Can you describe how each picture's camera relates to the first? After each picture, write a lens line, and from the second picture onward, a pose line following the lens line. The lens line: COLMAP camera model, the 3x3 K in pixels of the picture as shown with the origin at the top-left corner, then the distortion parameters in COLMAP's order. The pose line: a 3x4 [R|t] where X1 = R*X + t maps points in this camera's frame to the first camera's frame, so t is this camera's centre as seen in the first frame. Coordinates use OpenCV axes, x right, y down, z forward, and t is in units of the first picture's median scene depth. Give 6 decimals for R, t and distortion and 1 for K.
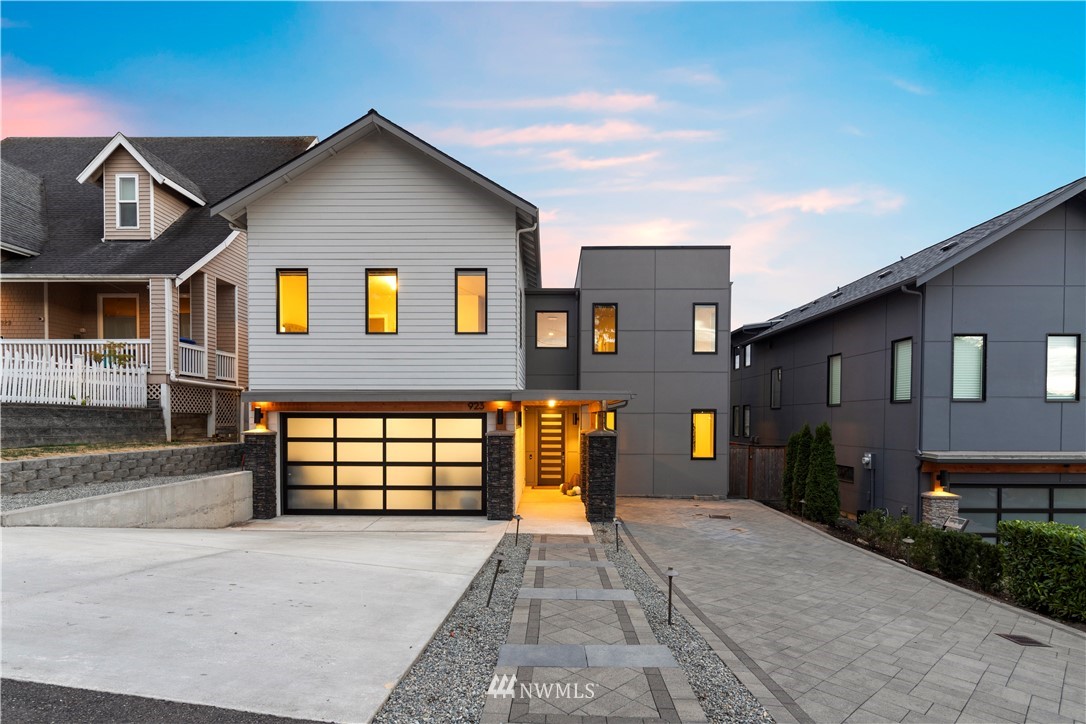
lens RADIAL K [[532.9, 0, 542.2], [0, 532.9, 429.8], [0, 0, 1]] dist [0.001080, -0.000120]
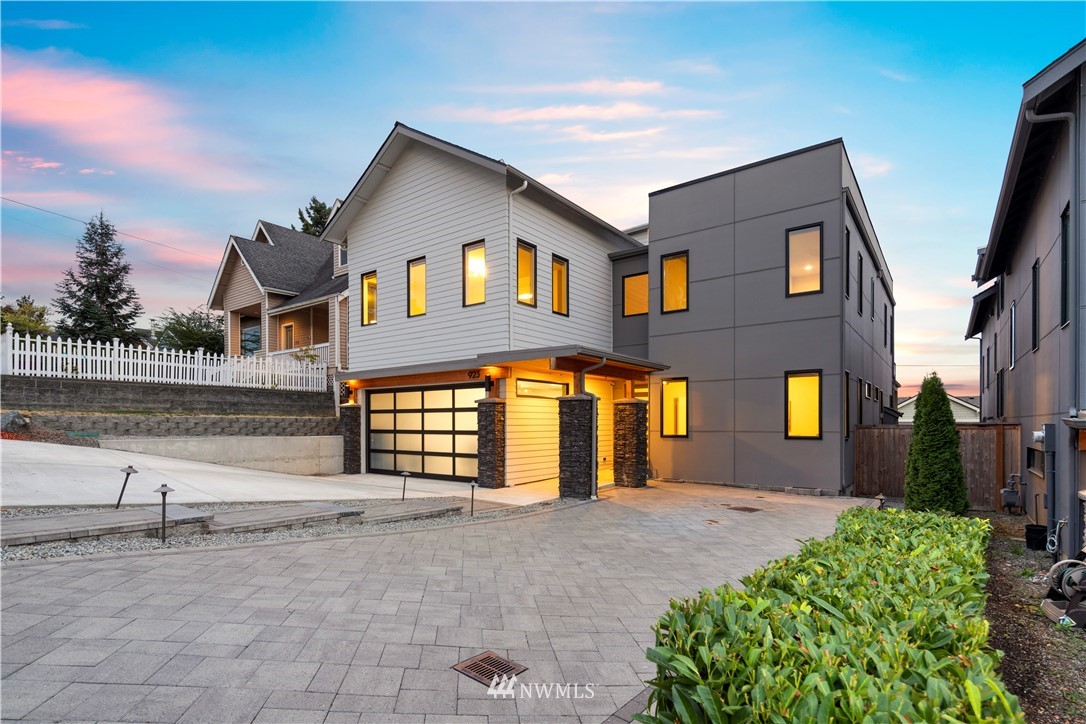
lens RADIAL K [[530.3, 0, 542.9], [0, 530.3, 424.9], [0, 0, 1]] dist [-0.000396, 0.000265]
pose [[0.802933, -0.001837, -0.596066, 0.569759], [-0.008278, 0.999864, -0.014233, 0.062932], [0.596012, 0.016362, 0.802809, 0.256487]]
